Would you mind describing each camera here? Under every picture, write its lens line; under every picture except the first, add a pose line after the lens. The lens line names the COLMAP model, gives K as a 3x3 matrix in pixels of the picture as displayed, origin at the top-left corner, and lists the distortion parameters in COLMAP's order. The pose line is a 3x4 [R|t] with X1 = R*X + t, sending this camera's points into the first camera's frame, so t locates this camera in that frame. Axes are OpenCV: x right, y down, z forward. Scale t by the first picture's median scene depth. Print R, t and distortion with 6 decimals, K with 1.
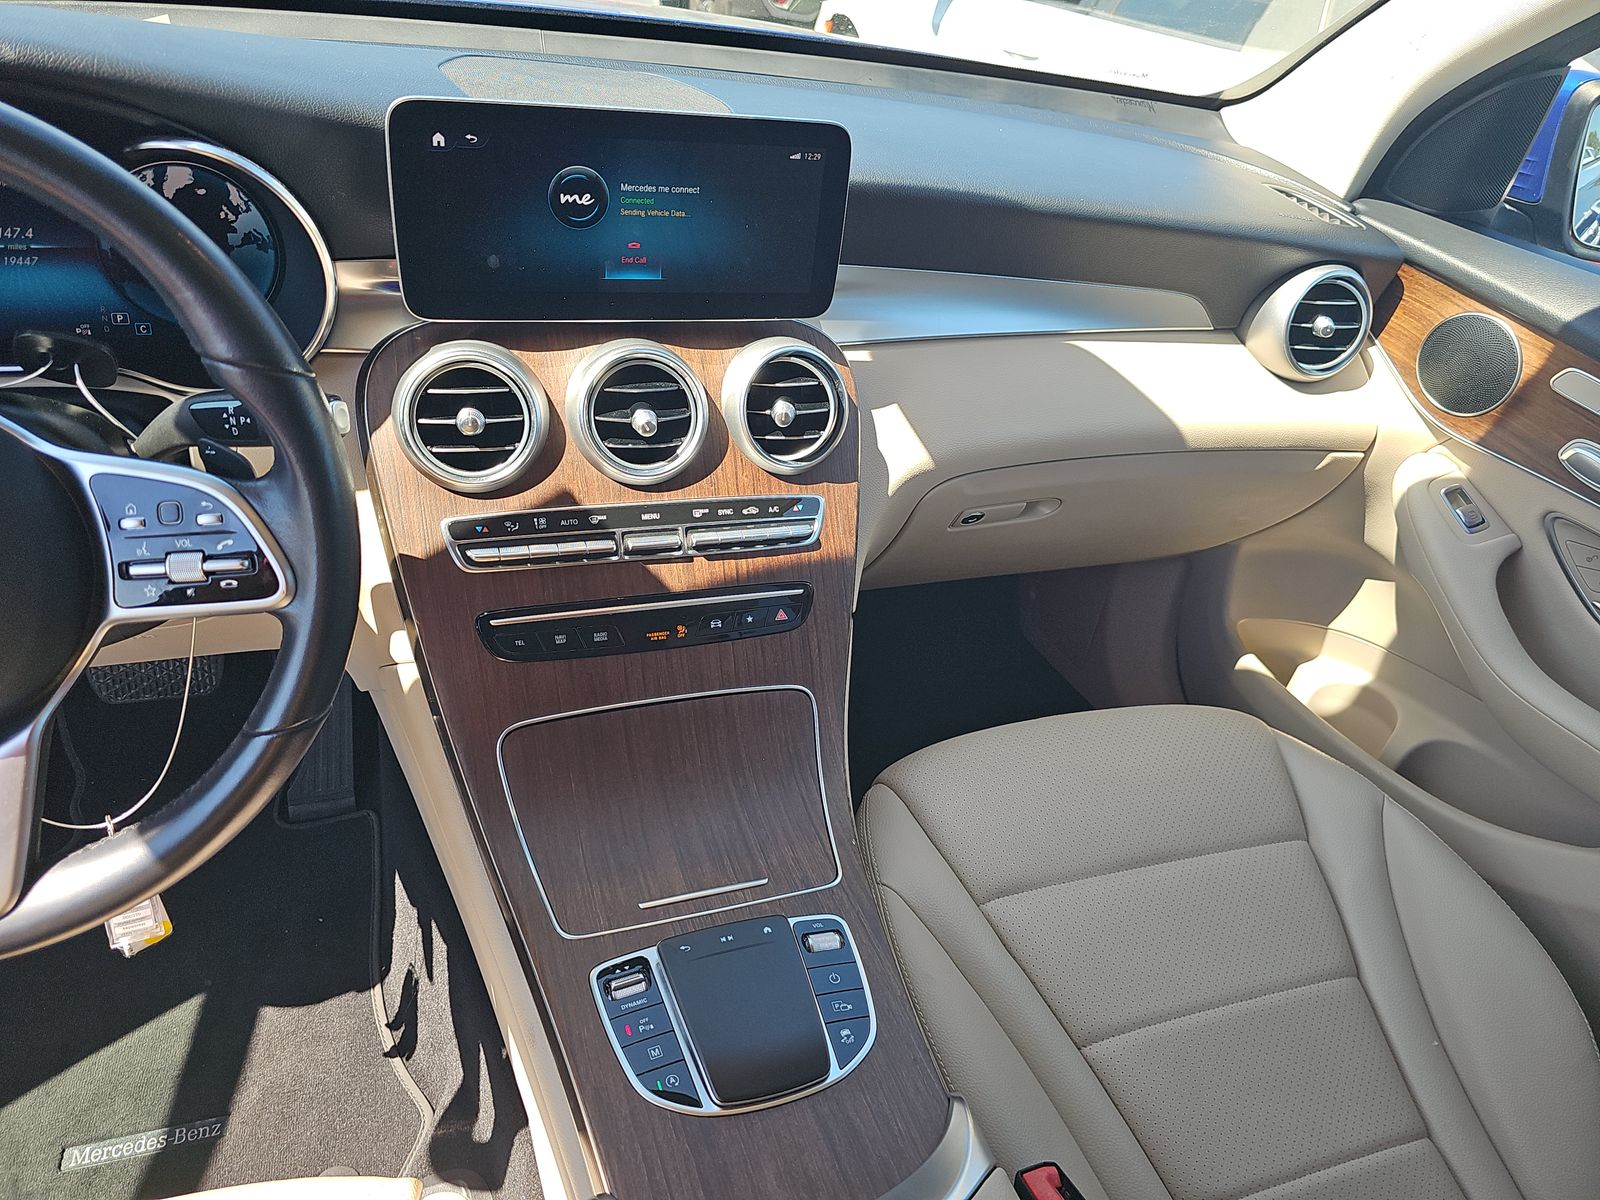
lens RADIAL K [[1064.8, 0, 800.0], [0, 1064.8, 600.0], [0, 0, 1]] dist [-0.024266, -0.000079]
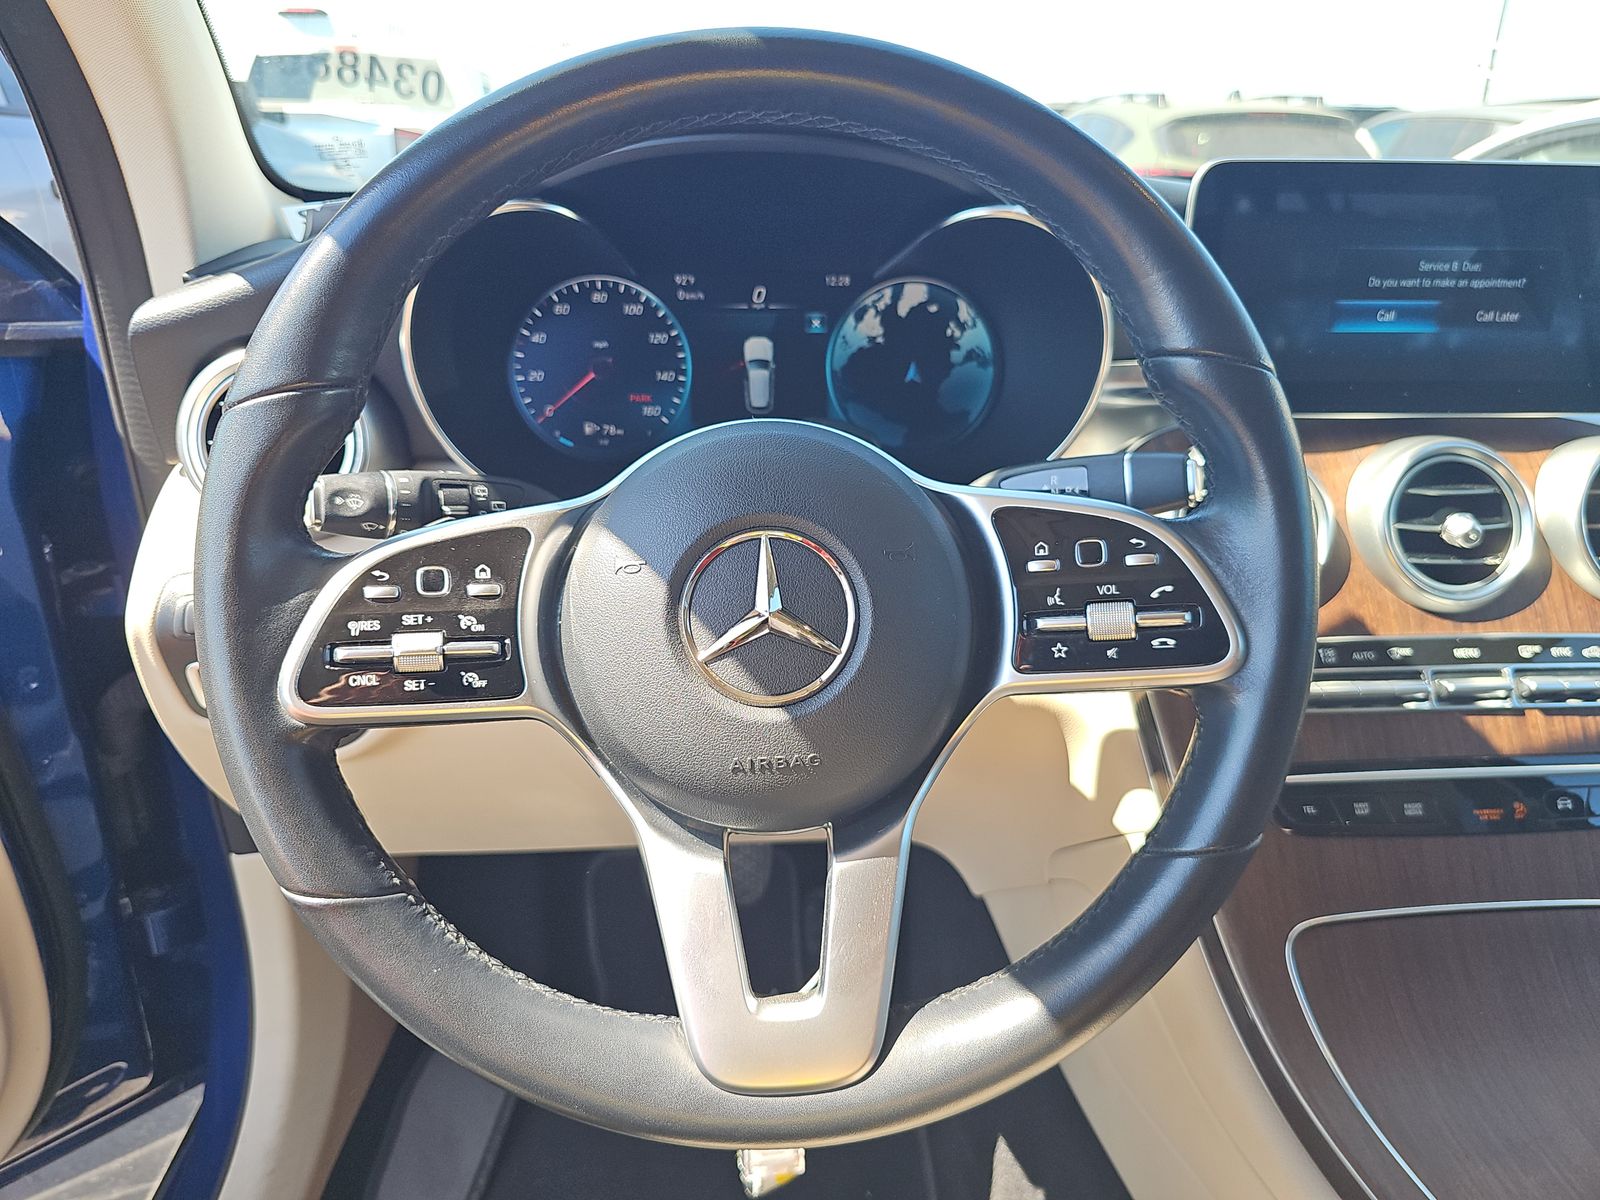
lens RADIAL K [[1071.3, 0, 818.5], [0, 1071.3, 554.1], [0, 0, 1]] dist [0.084367, -0.115279]
pose [[0.948593, -0.029789, -0.315092, -0.338687], [-0.060853, 0.959819, -0.273942, 0.097595], [0.310592, 0.279034, 0.908665, 0.123760]]
